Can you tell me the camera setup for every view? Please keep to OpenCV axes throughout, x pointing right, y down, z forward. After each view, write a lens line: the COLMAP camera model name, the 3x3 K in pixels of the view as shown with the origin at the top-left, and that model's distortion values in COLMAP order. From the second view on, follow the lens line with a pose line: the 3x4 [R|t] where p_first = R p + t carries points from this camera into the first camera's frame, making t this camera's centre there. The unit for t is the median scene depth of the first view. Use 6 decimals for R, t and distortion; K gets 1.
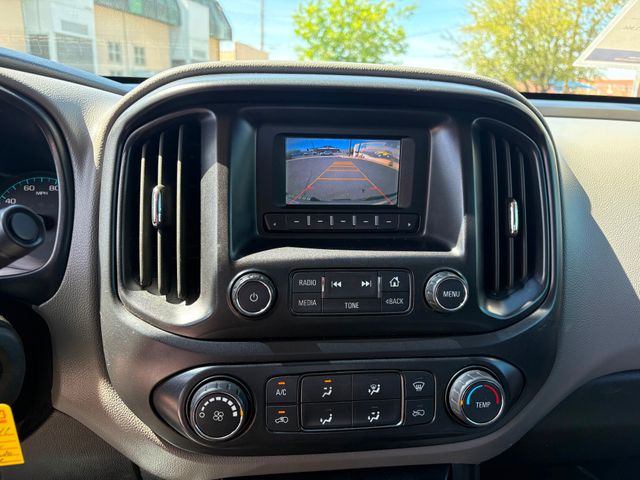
lens RADIAL K [[486.1, 0, 317.6], [0, 486.1, 244.2], [0, 0, 1]] dist [0.045454, -0.045369]
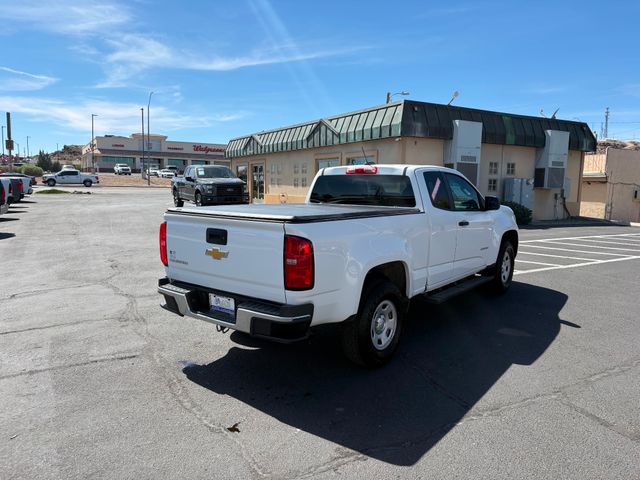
lens RADIAL K [[486.1, 0, 314.2], [0, 486.1, 242.1], [0, 0, 1]] dist [0.045454, -0.045369]
pose [[0.697939, 0.057309, -0.713860, 0.279682], [-0.192941, 0.974984, -0.110366, 0.115092], [0.689677, 0.214762, 0.691537, -0.390079]]
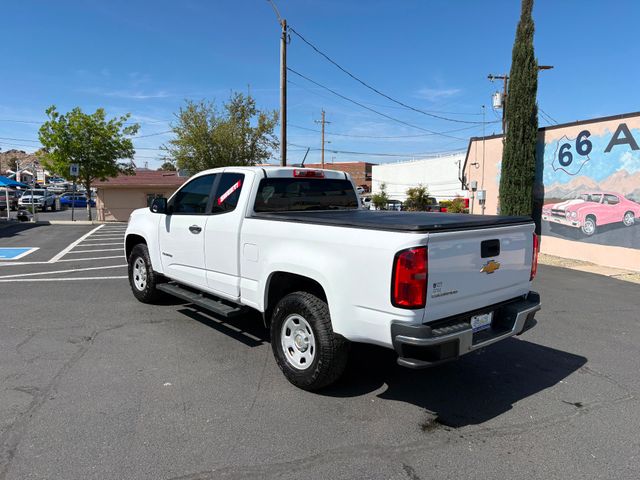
lens RADIAL K [[486.1, 0, 318.8], [0, 486.1, 245.5], [0, 0, 1]] dist [0.045454, -0.045369]
pose [[0.826278, -0.100430, 0.554236, -0.194056], [0.187949, 0.976741, -0.103212, 0.099265], [-0.530980, 0.189450, 0.825935, -0.399750]]
